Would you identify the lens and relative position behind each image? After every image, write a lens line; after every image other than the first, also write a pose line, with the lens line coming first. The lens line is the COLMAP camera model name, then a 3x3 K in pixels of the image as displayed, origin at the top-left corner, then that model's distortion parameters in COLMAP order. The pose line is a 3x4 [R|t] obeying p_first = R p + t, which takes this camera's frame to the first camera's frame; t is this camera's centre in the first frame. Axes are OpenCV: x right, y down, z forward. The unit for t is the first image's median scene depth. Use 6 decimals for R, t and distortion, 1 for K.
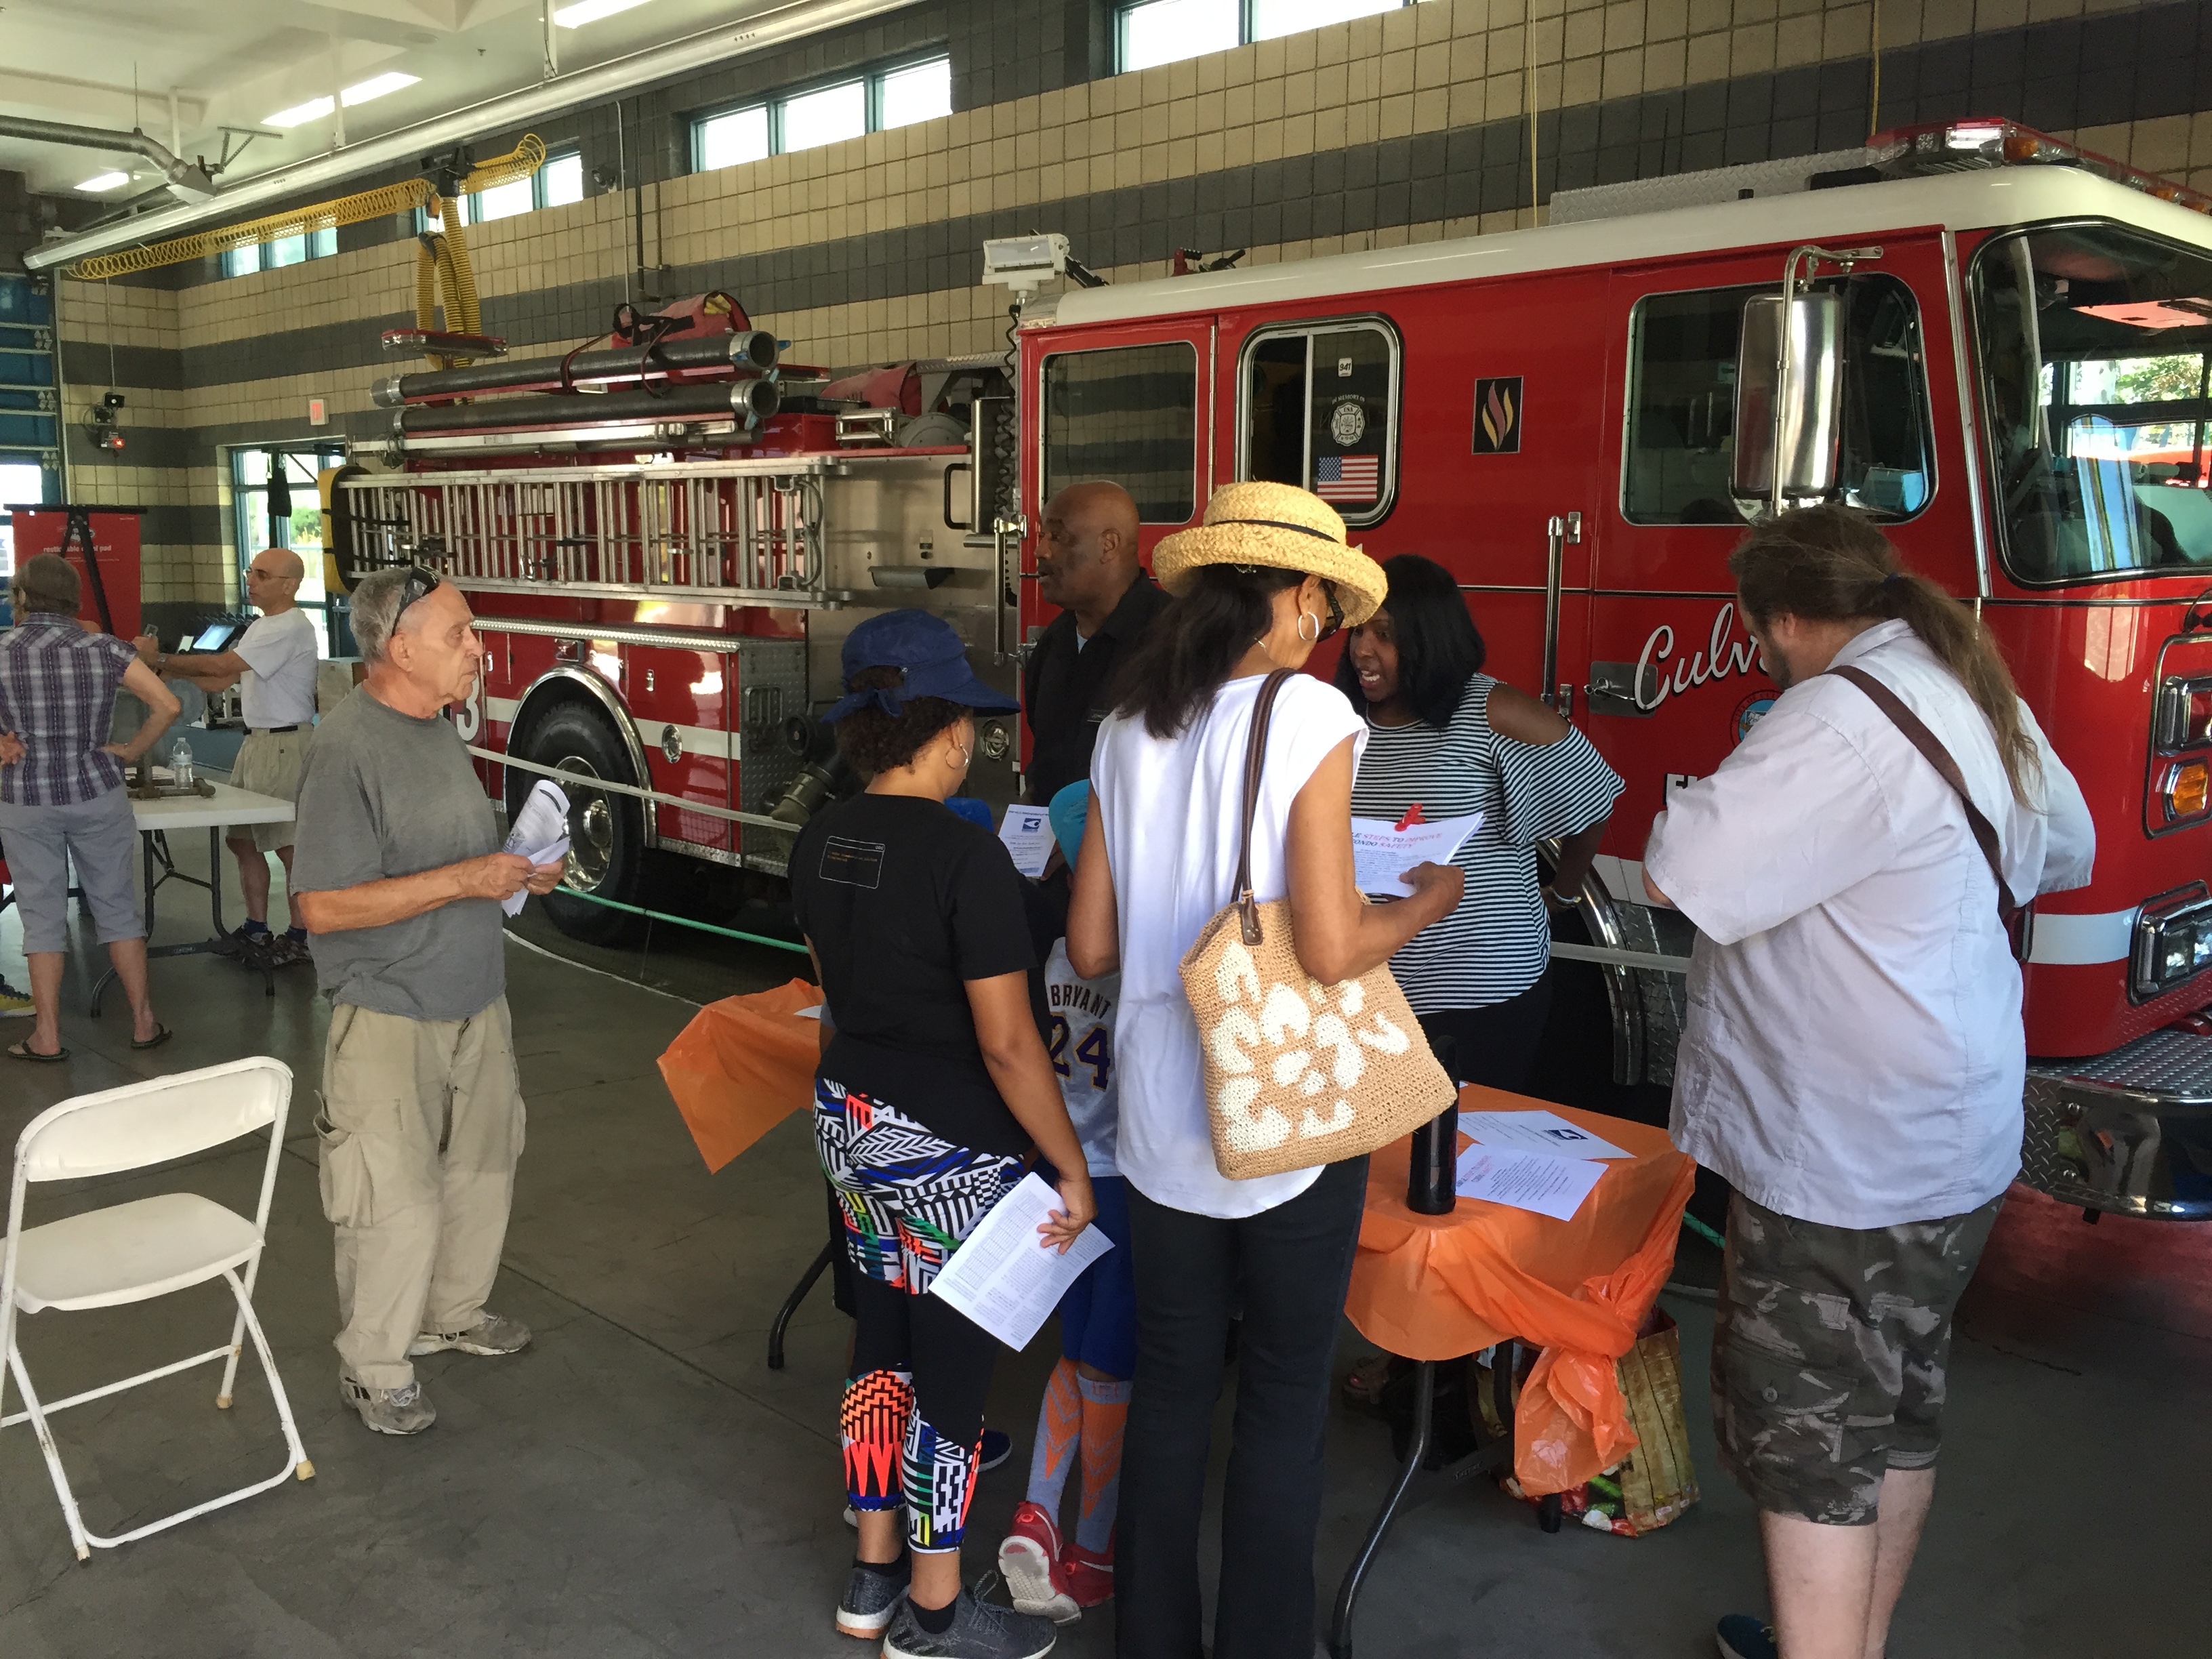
lens RADIAL K [[1902.1, 0, 1096.8], [0, 1902.1, 819.7], [0, 0, 1]] dist [0.083987, -0.111963]
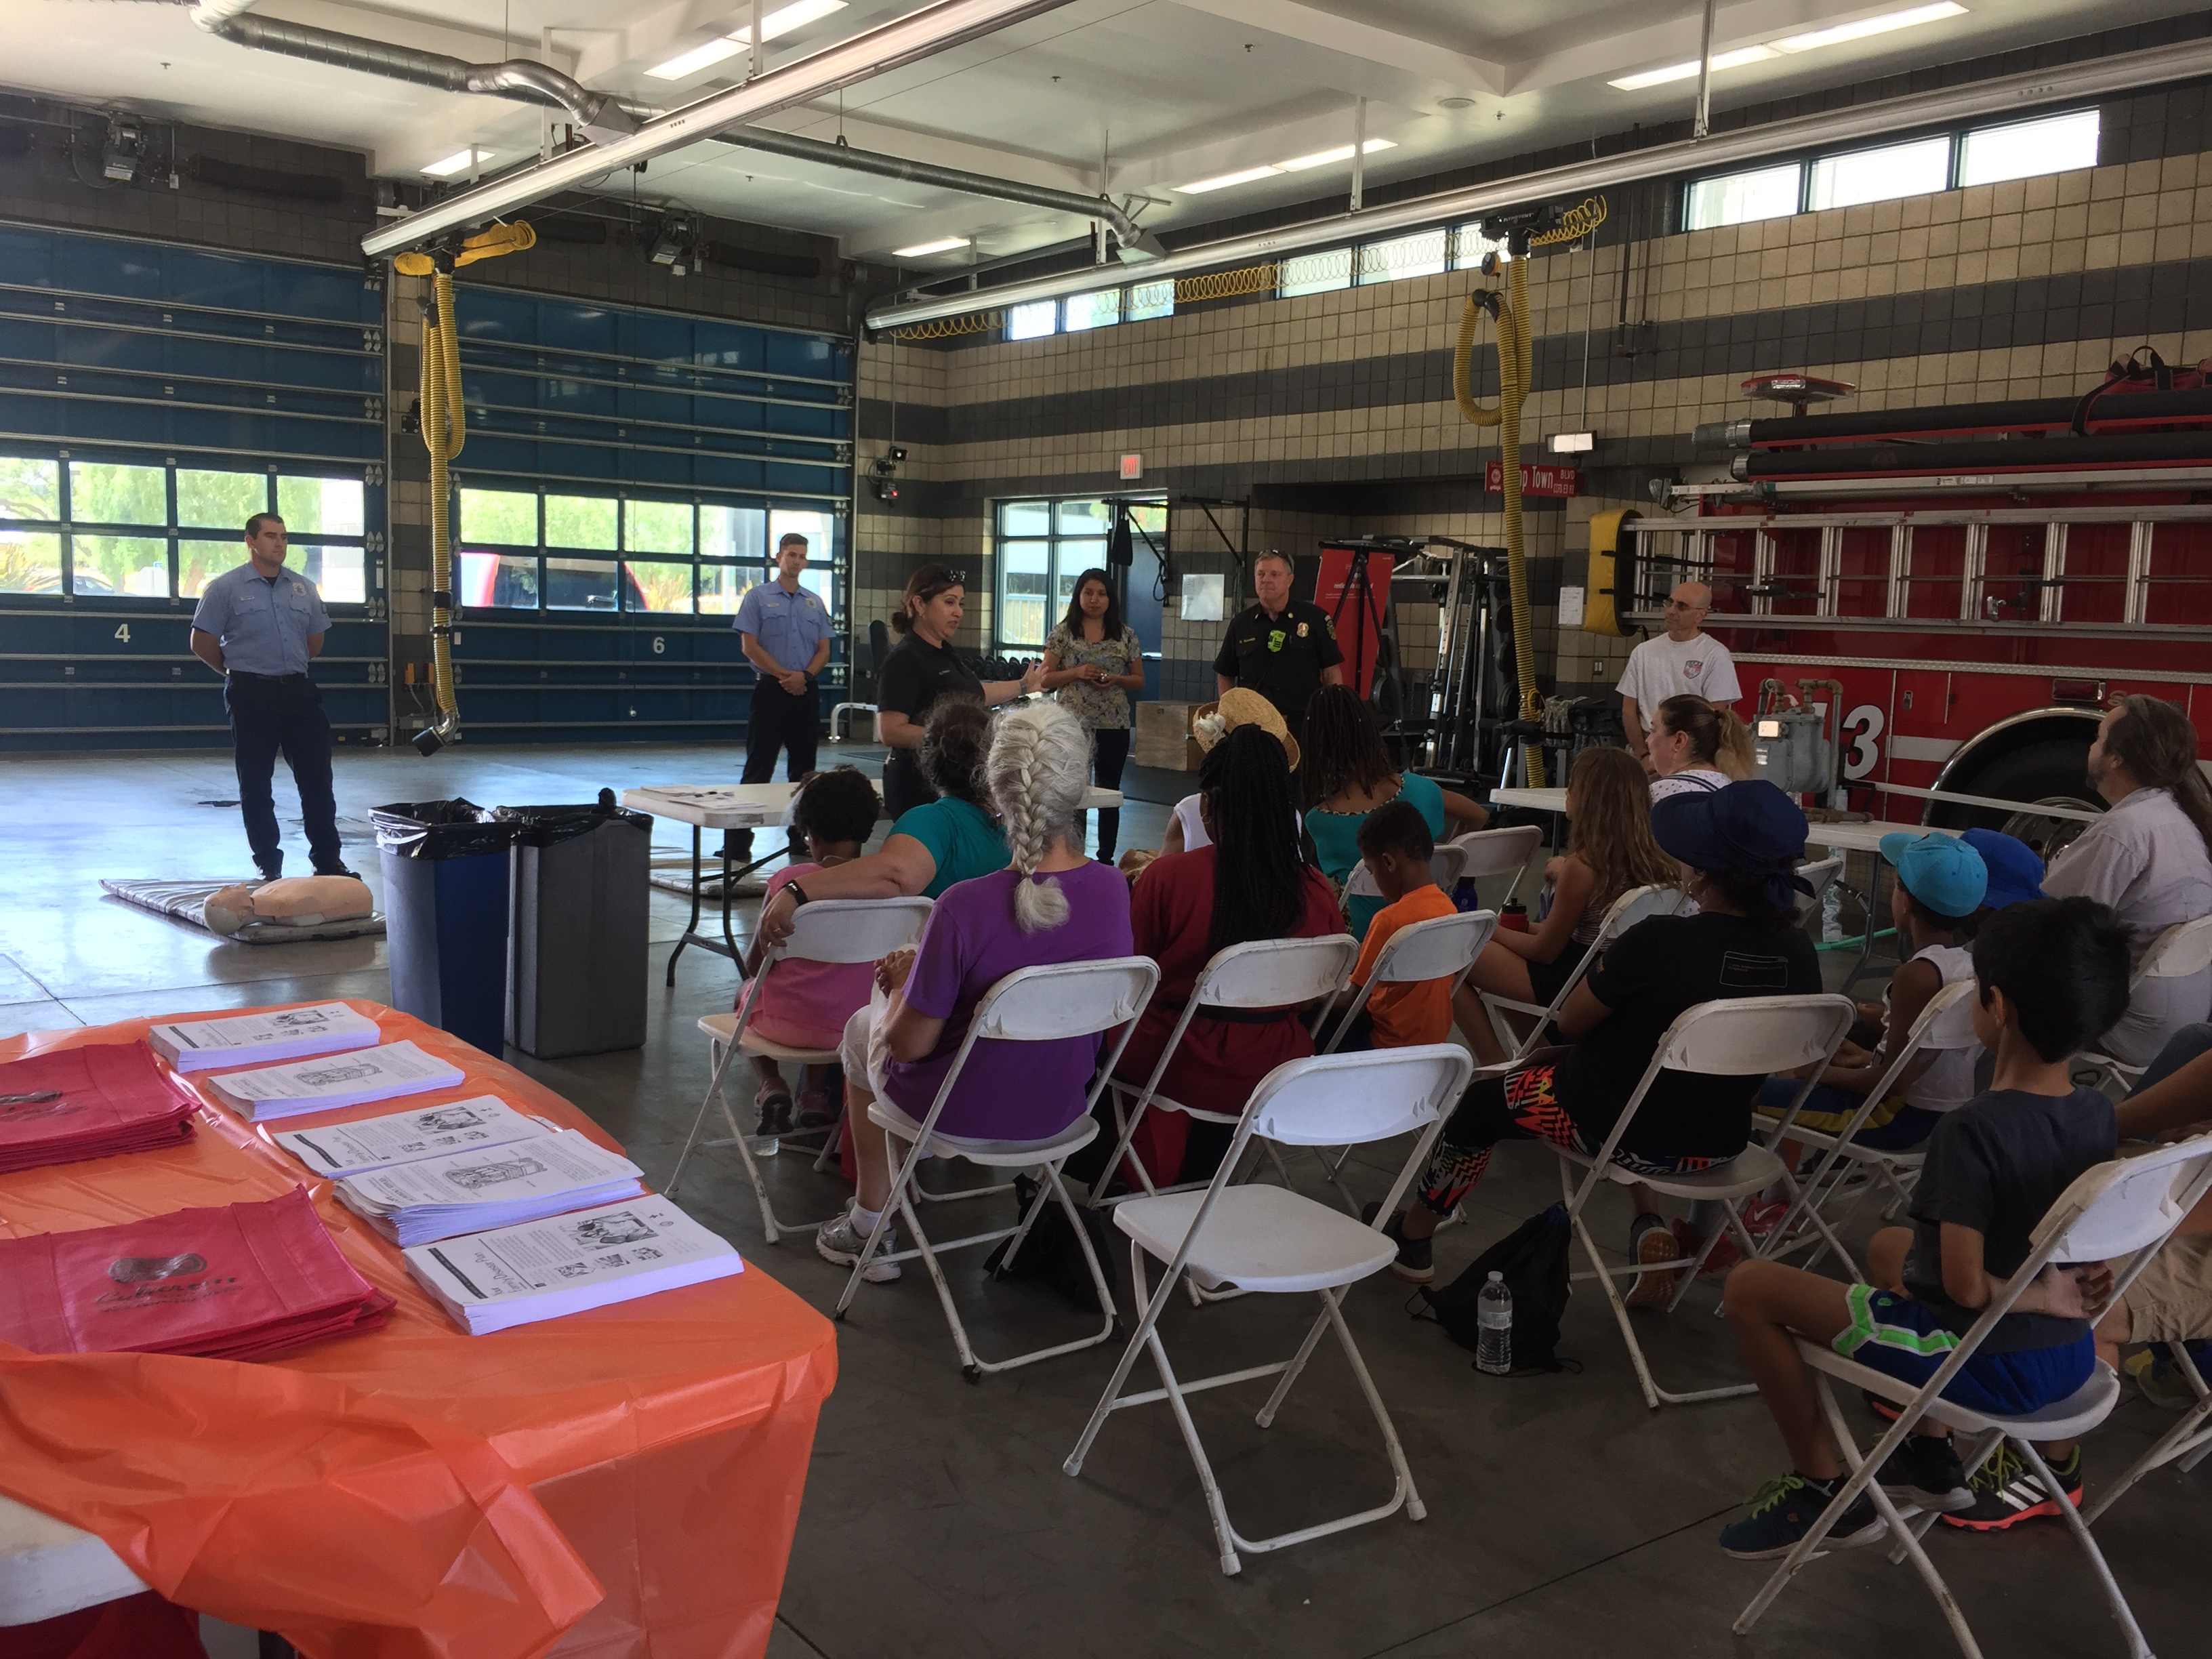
lens RADIAL K [[1902.1, 0, 1096.8], [0, 1902.1, 819.7], [0, 0, 1]] dist [0.083987, -0.111963]
pose [[0.993334, 0.036039, -0.109490, -0.370017], [-0.039874, 0.998658, -0.033043, 0.017719], [0.108152, 0.037188, 0.993439, -0.026987]]
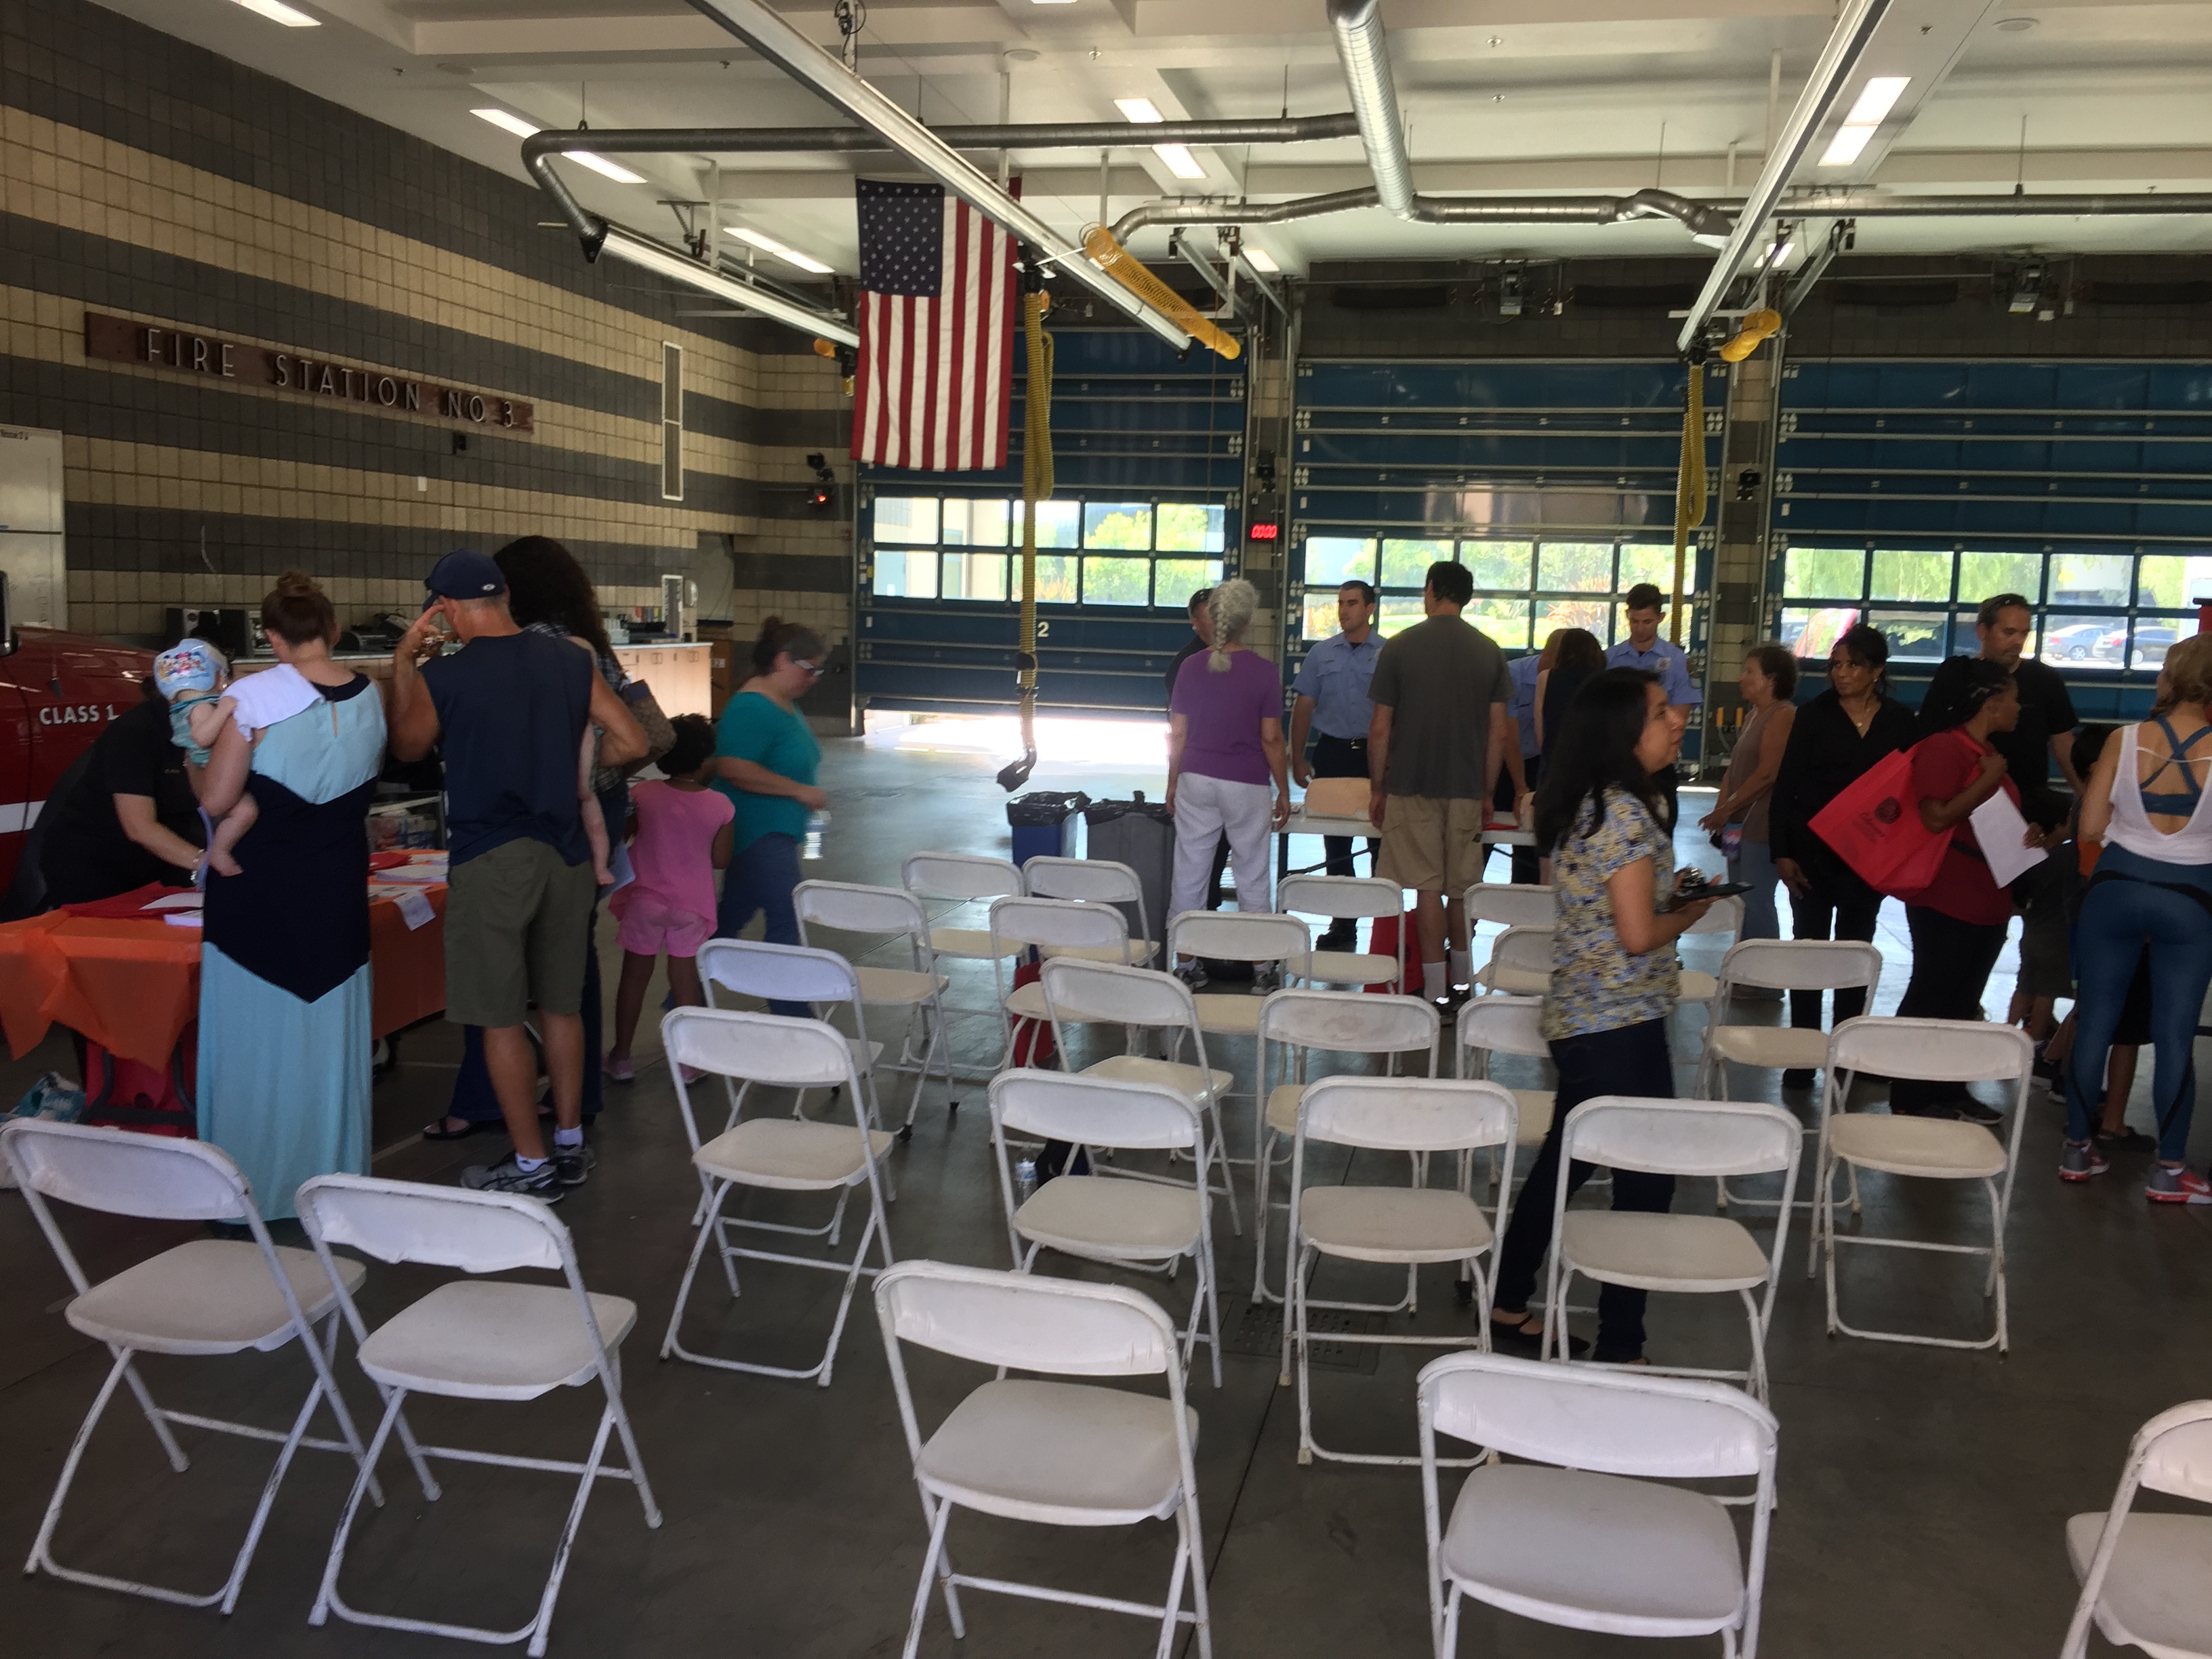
lens RADIAL K [[1905.3, 0, 1103.4], [0, 1905.3, 806.6], [0, 0, 1]] dist [0.076679, -0.111826]
pose [[0.530244, 0.102908, -0.841577, -0.033404], [-0.147783, 0.988630, 0.027777, -0.008023], [0.834866, 0.109642, 0.539423, 0.046534]]
